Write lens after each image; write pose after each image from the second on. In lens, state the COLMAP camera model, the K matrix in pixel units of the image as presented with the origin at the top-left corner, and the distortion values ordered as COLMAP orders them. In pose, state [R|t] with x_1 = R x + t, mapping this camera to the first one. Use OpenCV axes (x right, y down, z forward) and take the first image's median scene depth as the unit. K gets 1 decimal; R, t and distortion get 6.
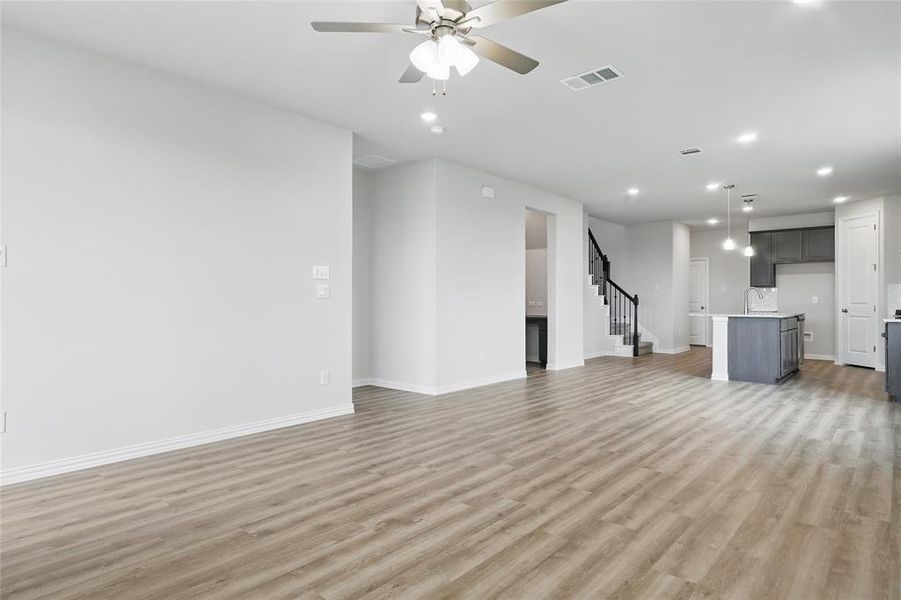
lens RADIAL K [[512.2, 0, 457.5], [0, 512.2, 298.0], [0, 0, 1]] dist [0.011853, -0.001215]
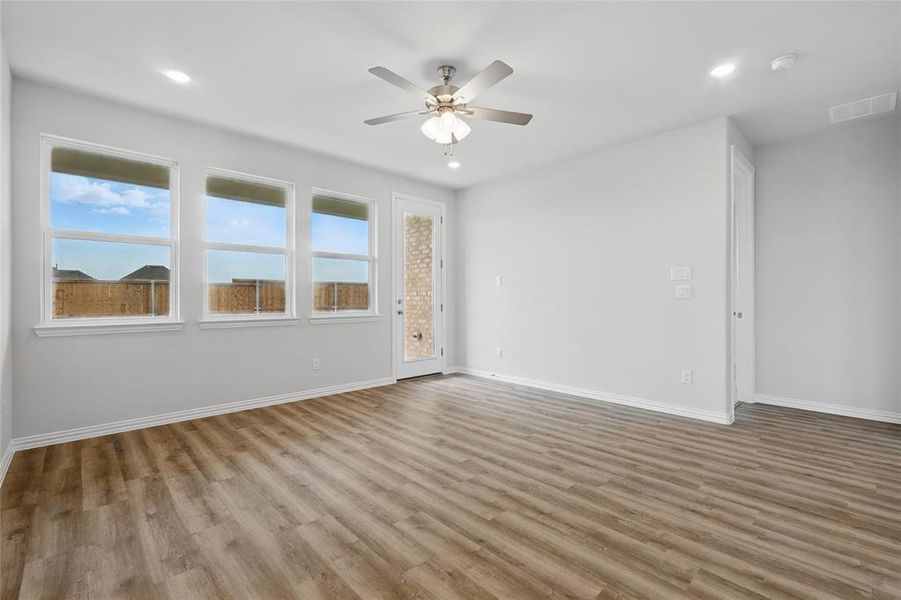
lens RADIAL K [[400.3, 0, 447.7], [0, 400.3, 295.9], [0, 0, 1]] dist [0.005648, 0.000306]
pose [[-0.110706, -0.009596, -0.993807, 1.066707], [0.003642, 0.999943, -0.010061, 0.004248], [0.993847, -0.004733, -0.110665, 1.129200]]
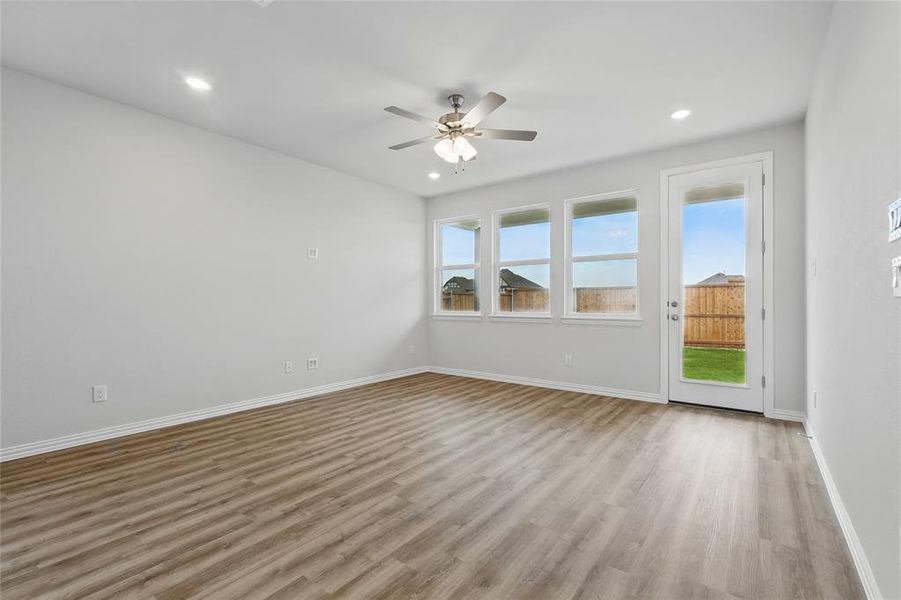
lens RADIAL K [[400.3, 0, 454.6], [0, 400.3, 303.3], [0, 0, 1]] dist [0.005648, 0.000306]
pose [[-0.998038, 0.001376, -0.062594, 0.057464], [0.001310, 0.999999, 0.001083, 0.005485], [0.062596, 0.000999, -0.998038, 2.243363]]
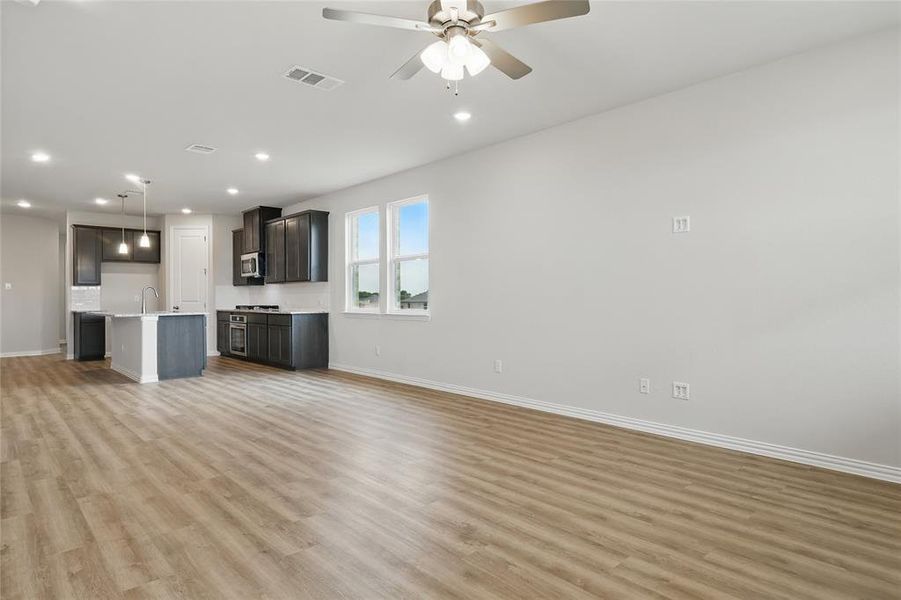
lens RADIAL K [[512.2, 0, 450.2], [0, 512.2, 294.6], [0, 0, 1]] dist [0.011853, -0.001215]
pose [[0.113352, 0.005419, 0.993540, -1.030537], [-0.001336, 0.999985, -0.005302, 0.001583], [-0.993554, -0.000726, 0.113357, 0.900249]]
